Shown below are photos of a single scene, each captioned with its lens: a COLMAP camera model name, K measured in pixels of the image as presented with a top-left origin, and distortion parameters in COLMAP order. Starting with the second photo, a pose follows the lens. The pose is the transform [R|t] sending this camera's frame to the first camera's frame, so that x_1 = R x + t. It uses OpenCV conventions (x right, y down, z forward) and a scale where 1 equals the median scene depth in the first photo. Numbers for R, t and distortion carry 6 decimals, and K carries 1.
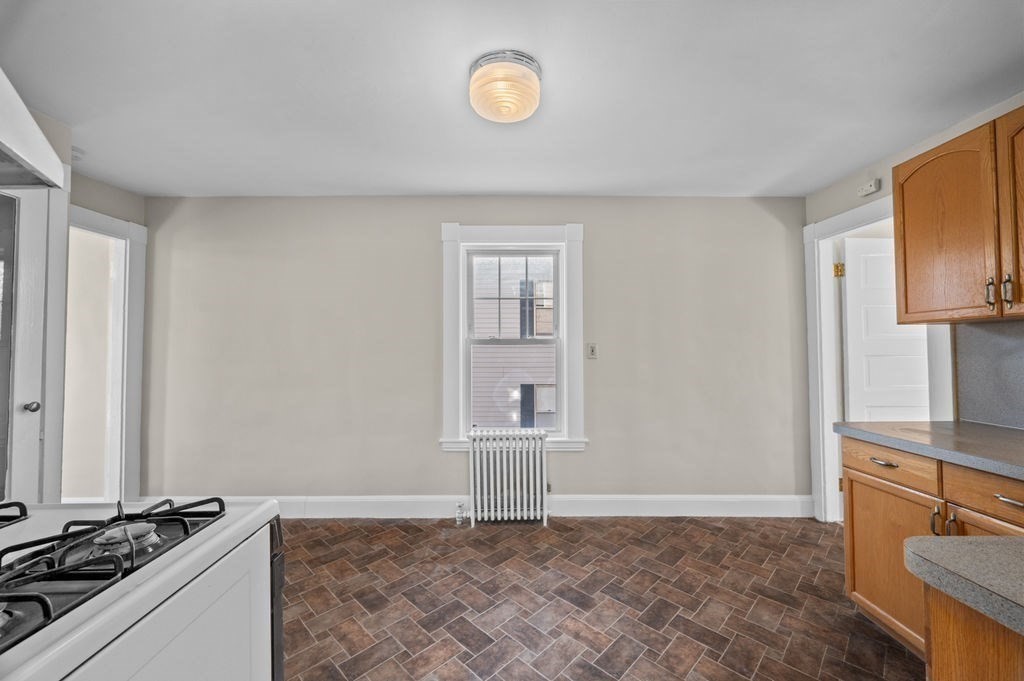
lens RADIAL K [[416.1, 0, 508.4], [0, 416.1, 346.9], [0, 0, 1]] dist [-0.002665, 0.000011]
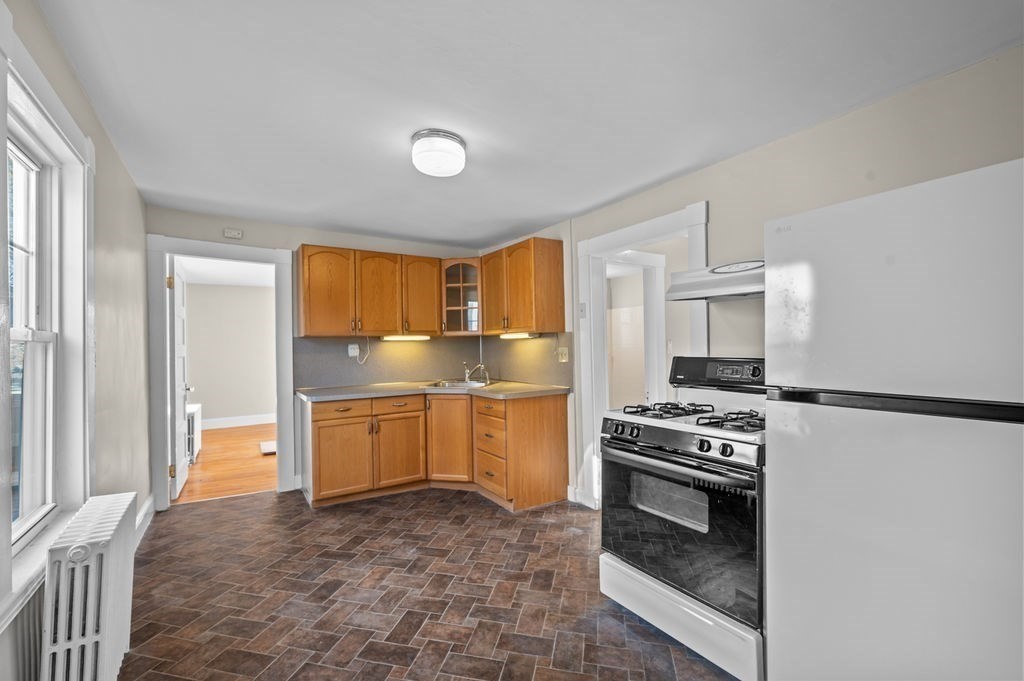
lens RADIAL K [[423.0, 0, 514.1], [0, 423.0, 345.1], [0, 0, 1]] dist [-0.004753, 0.001097]
pose [[-0.539540, 0.009008, 0.841912, -1.120594], [0.008761, 0.999949, -0.005084, -0.003610], [-0.841914, 0.004633, -0.539591, 1.327013]]
